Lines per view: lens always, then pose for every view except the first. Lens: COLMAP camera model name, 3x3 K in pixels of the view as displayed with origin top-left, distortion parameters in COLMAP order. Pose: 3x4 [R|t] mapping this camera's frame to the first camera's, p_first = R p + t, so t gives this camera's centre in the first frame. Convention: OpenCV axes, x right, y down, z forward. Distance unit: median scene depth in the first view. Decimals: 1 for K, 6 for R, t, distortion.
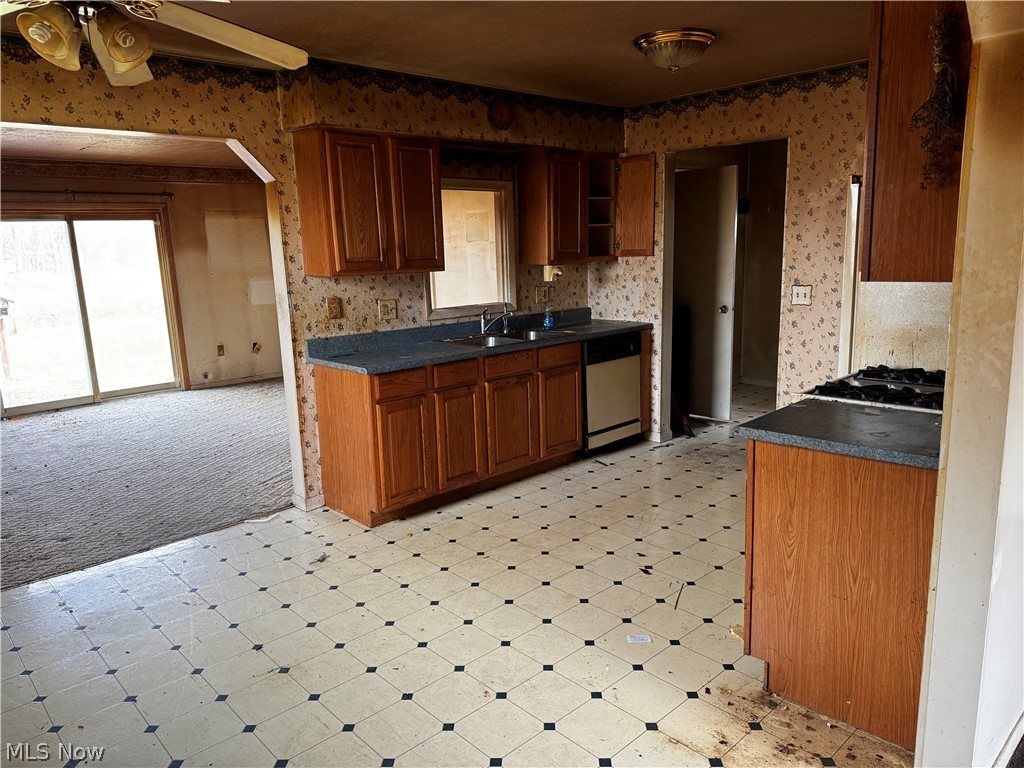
lens RADIAL K [[721.1, 0, 512.7], [0, 721.1, 355.4], [0, 0, 1]] dist [0.083383, -0.101457]
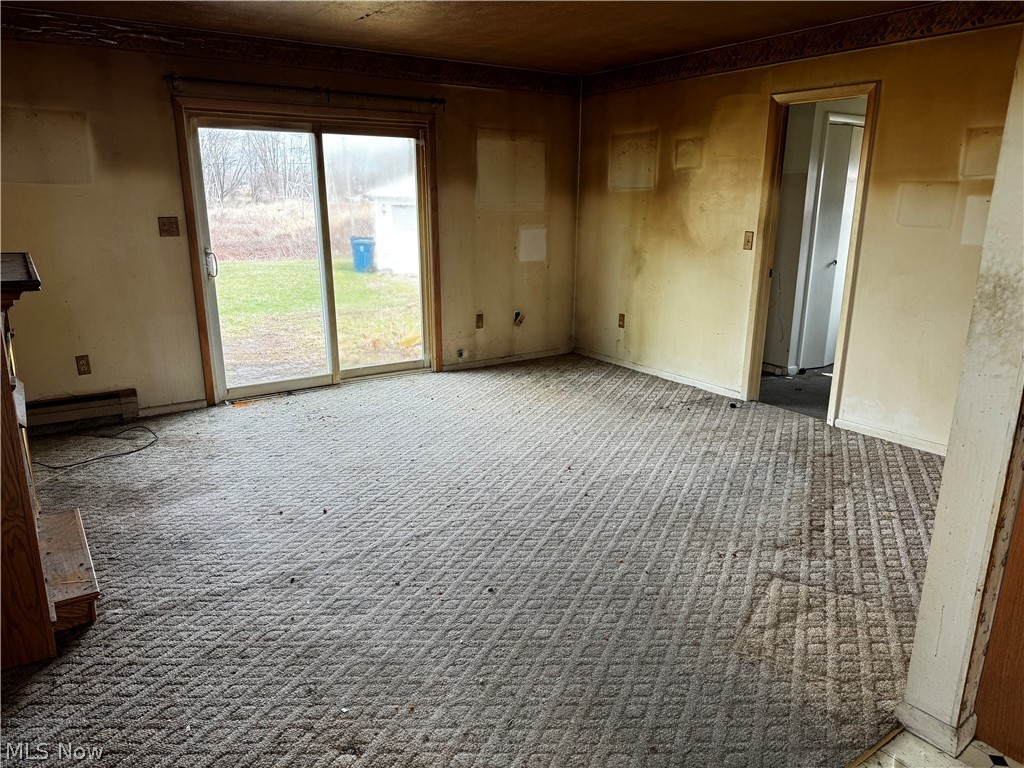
lens RADIAL K [[721.1, 0, 513.4], [0, 721.1, 371.8], [0, 0, 1]] dist [0.083383, -0.101457]
pose [[0.987131, 0.070980, -0.143298, -0.463599], [-0.058114, 0.994056, 0.092063, -0.045821], [0.148981, -0.082550, 0.985388, 0.482749]]
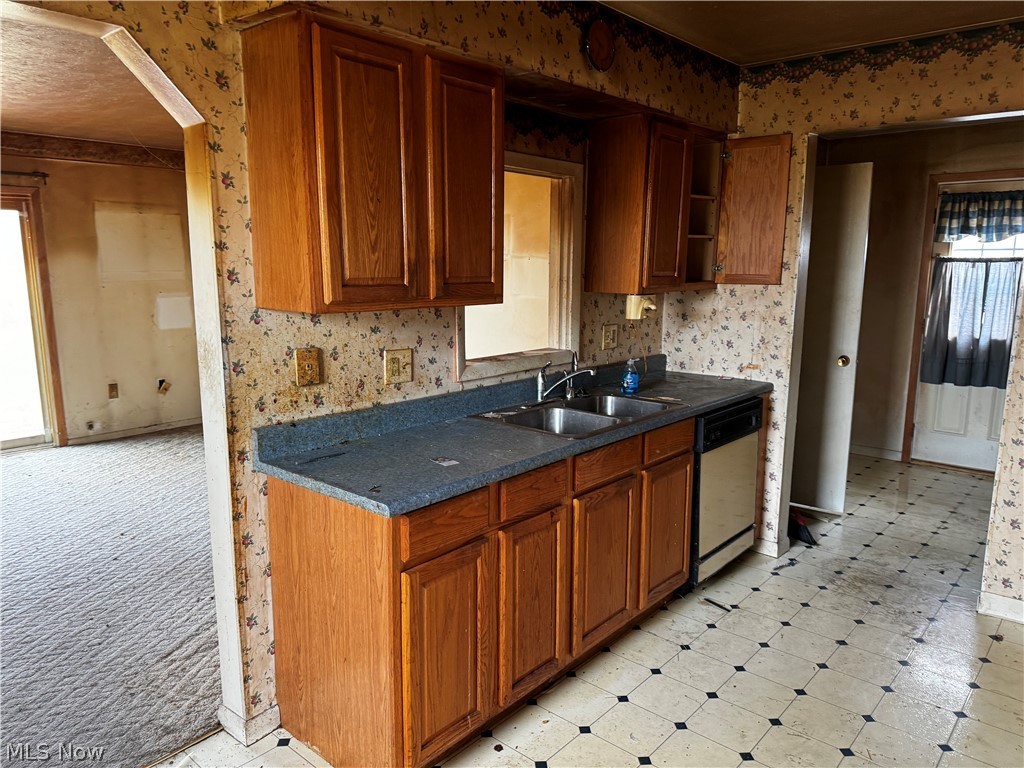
lens RADIAL K [[721.1, 0, 525.0], [0, 721.1, 357.4], [0, 0, 1]] dist [0.083383, -0.101457]
pose [[0.993235, 0.018778, 0.114596, -0.134244], [-0.016528, 0.999652, -0.020552, -0.058399], [-0.114942, 0.018519, 0.993200, 0.397782]]
